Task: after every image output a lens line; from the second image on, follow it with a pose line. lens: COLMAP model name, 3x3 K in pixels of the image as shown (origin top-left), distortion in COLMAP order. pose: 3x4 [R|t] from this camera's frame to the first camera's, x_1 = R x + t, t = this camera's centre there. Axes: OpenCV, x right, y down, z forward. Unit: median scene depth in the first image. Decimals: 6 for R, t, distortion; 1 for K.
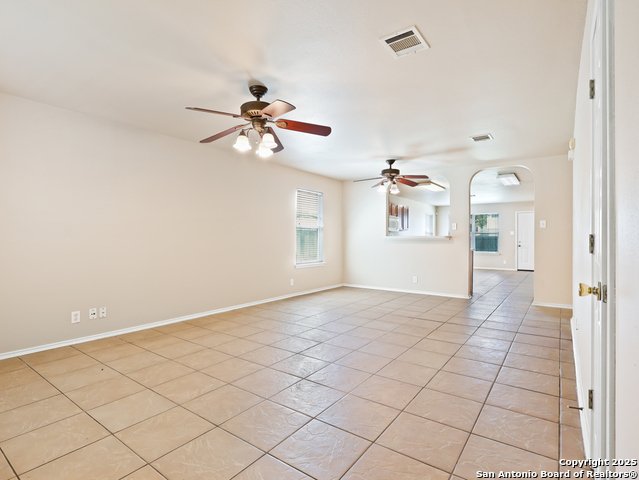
lens RADIAL K [[330.5, 0, 318.1], [0, 330.5, 239.3], [0, 0, 1]] dist [-0.005781, -0.000181]
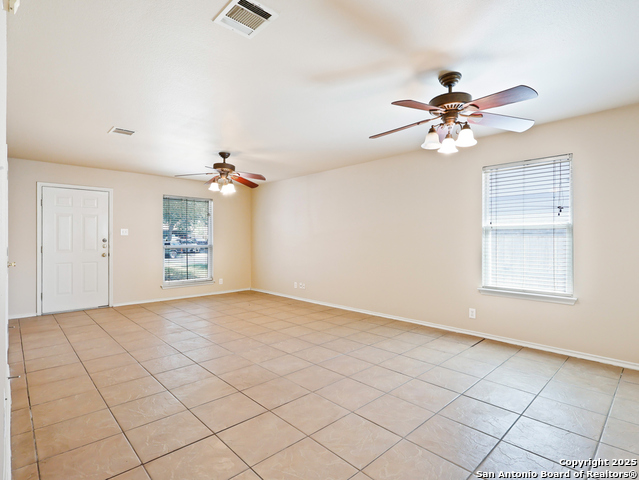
lens RADIAL K [[333.9, 0, 317.5], [0, 333.9, 237.6], [0, 0, 1]] dist [-0.002817, 0.000794]
pose [[-0.183626, -0.004033, -0.982988, 1.180906], [-0.002347, 0.999991, -0.003665, -0.032492], [0.982993, 0.001634, -0.183634, 1.540536]]
